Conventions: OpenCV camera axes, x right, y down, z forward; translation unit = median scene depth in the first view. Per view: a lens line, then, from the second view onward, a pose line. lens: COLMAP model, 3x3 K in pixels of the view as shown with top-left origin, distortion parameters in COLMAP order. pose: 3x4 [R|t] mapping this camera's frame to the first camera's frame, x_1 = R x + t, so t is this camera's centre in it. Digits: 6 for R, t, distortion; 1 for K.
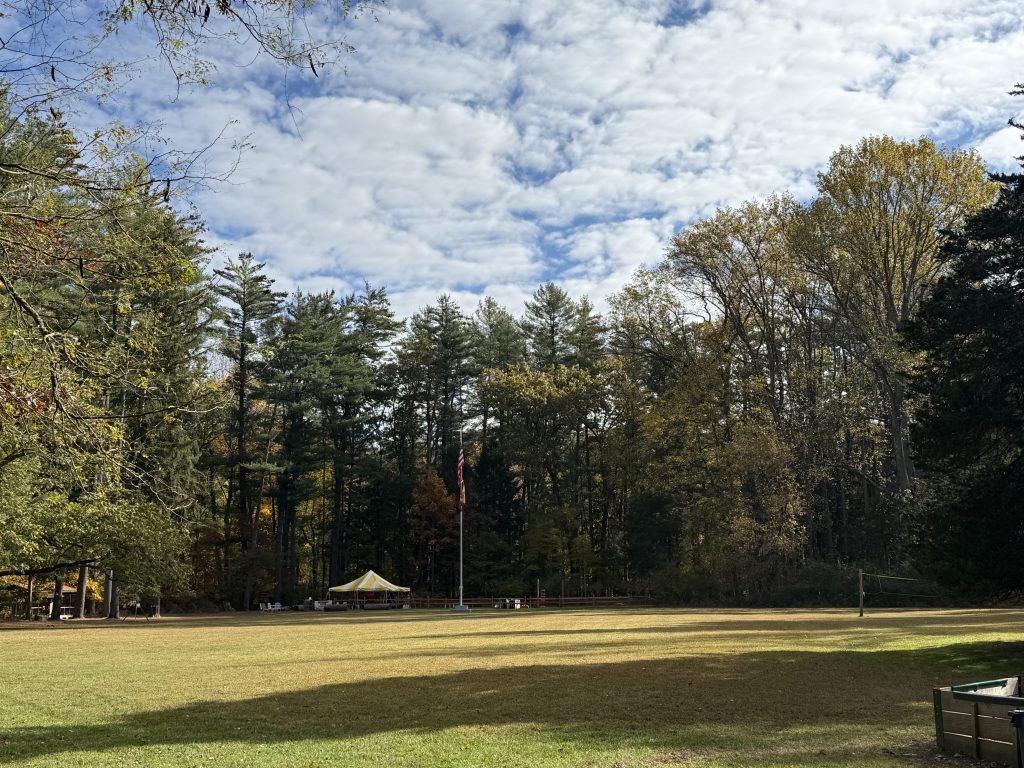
lens RADIAL K [[1180.8, 0, 516.5], [0, 1180.8, 387.7], [0, 0, 1]] dist [0.117255, 0.000000]
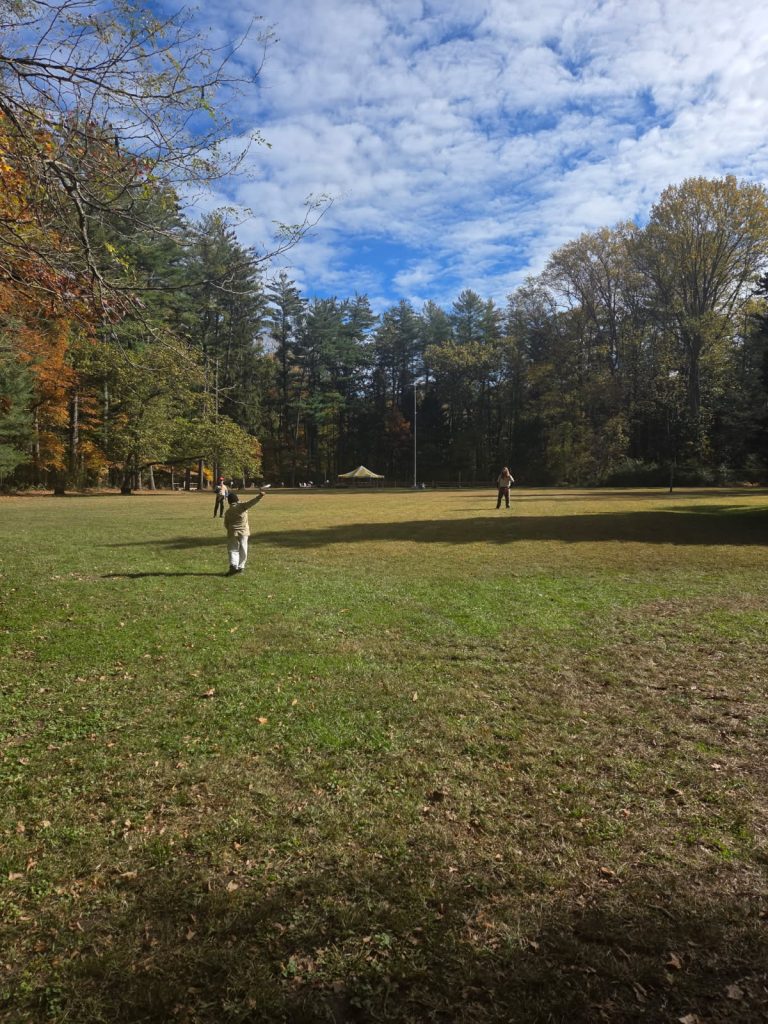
lens RADIAL K [[1180.8, 0, 381.5], [0, 1180.8, 510.6], [0, 0, 1]] dist [0.117255, 0.000000]
pose [[0.991511, 0.010164, -0.129622, 0.124890], [0.016528, 0.979000, 0.203191, -0.125814], [0.128965, -0.203608, 0.970521, -0.651661]]
